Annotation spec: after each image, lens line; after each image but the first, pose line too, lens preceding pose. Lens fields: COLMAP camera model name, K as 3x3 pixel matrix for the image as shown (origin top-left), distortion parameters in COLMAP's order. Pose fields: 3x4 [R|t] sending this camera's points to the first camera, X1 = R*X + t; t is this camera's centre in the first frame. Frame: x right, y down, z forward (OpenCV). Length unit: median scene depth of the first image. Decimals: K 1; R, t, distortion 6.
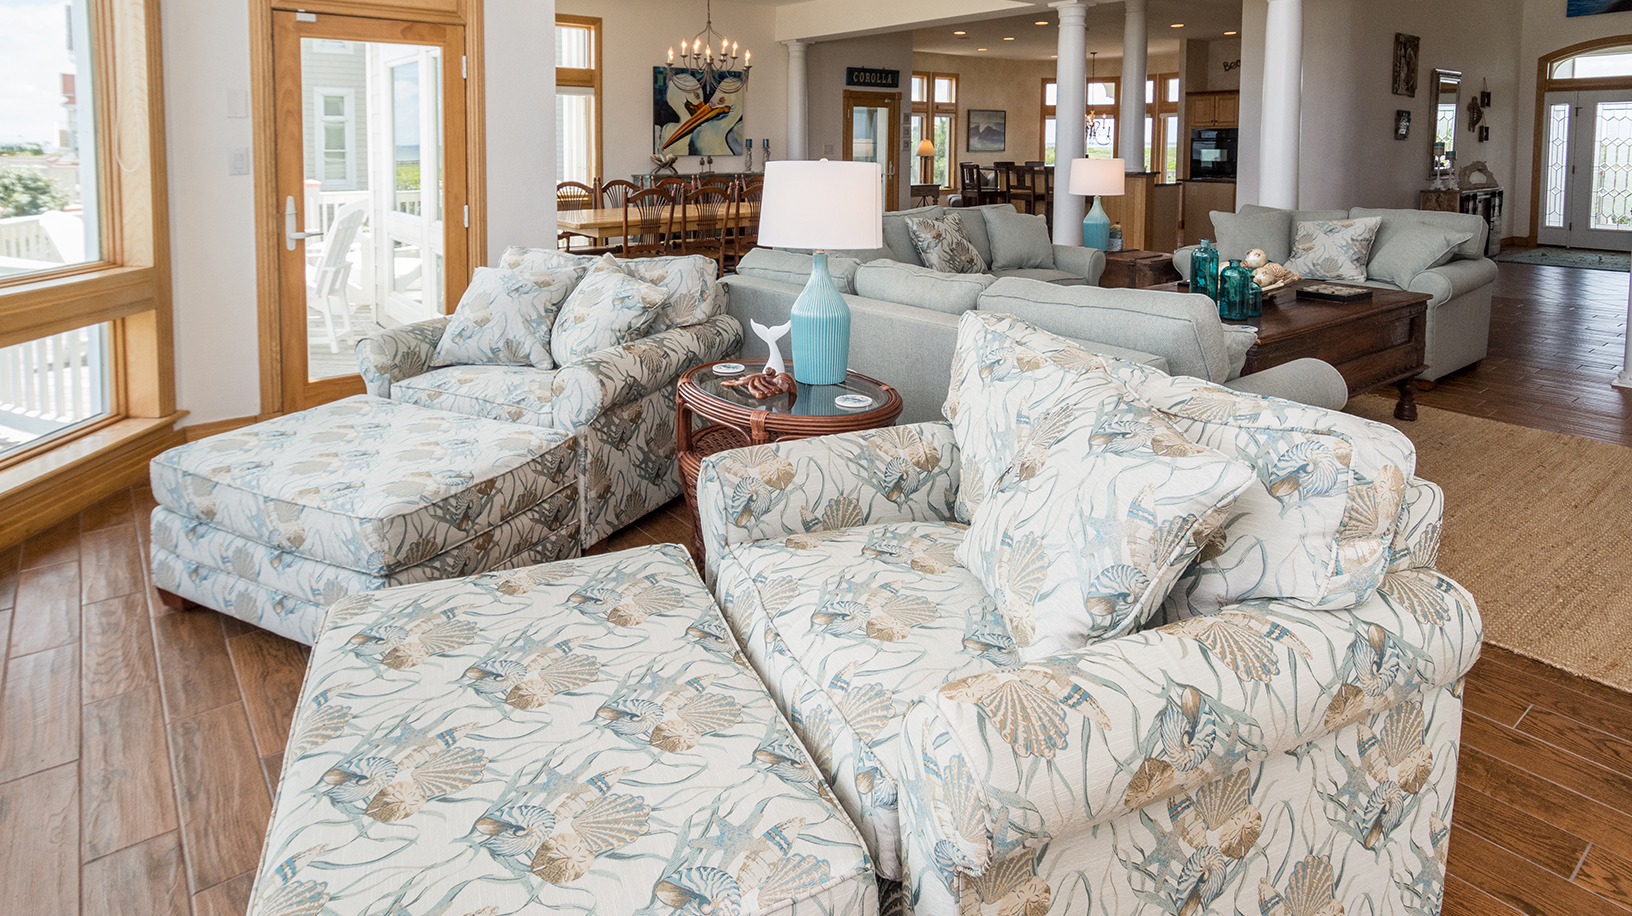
lens RADIAL K [[866.3, 0, 808.3], [0, 866.3, 464.0], [0, 0, 1]] dist [-0.002052, -0.000355]
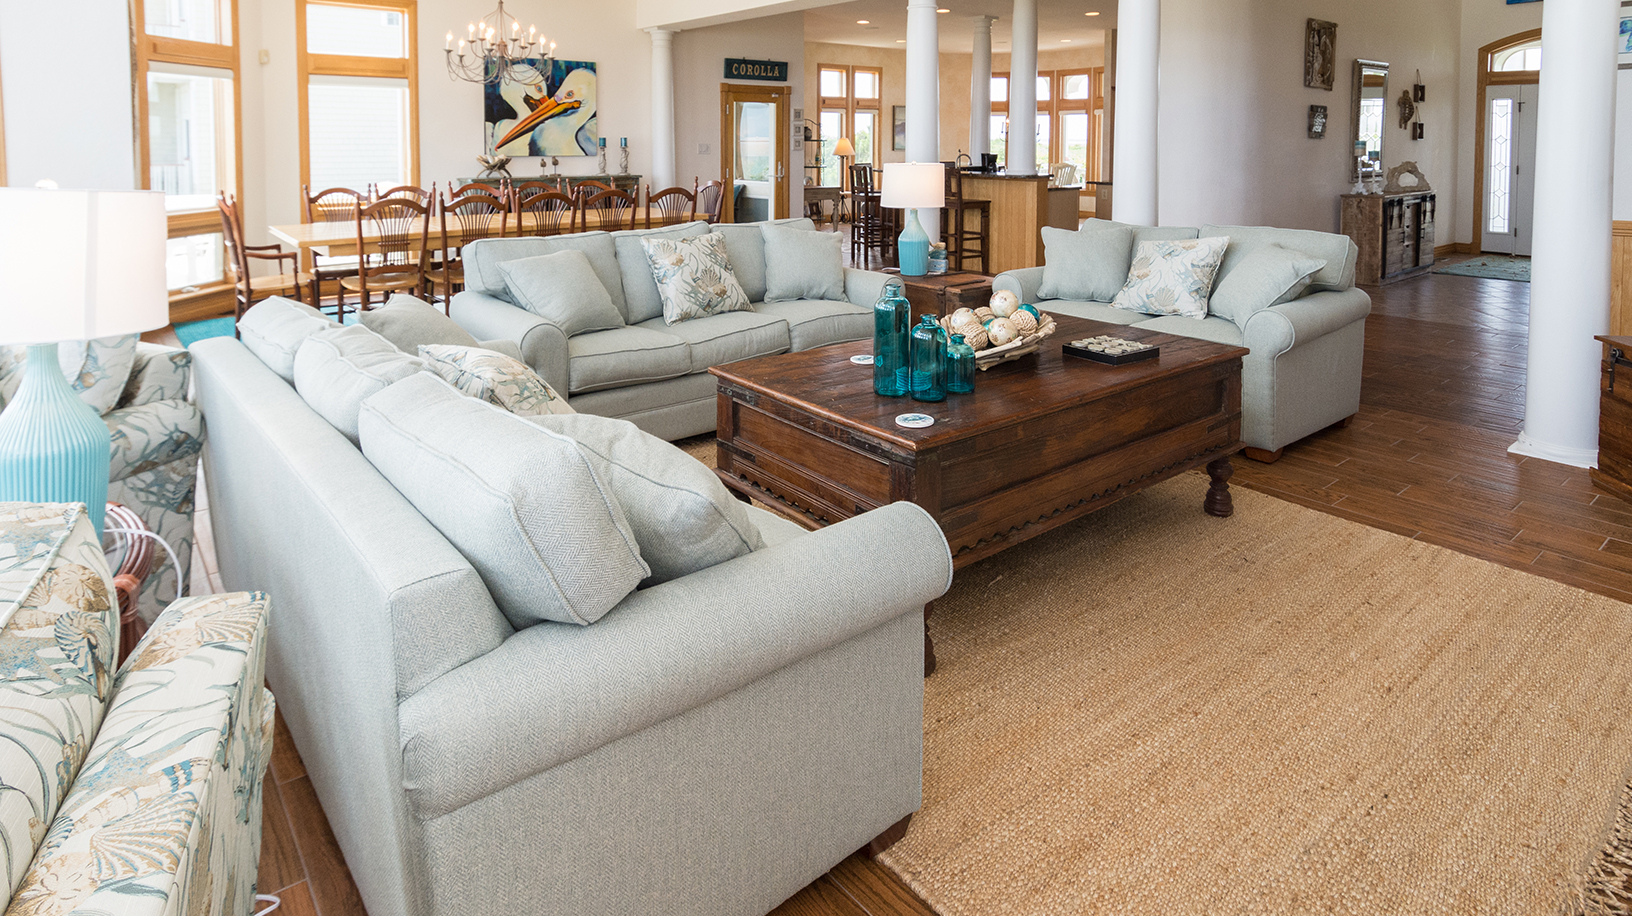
lens RADIAL K [[876.0, 0, 817.3], [0, 876.0, 451.1], [0, 0, 1]] dist [0.004608, -0.000699]
pose [[0.999726, -0.007507, 0.022180, 0.136948], [0.007808, 0.999878, -0.013551, -0.041319], [-0.022075, 0.013721, 0.999662, 0.103926]]
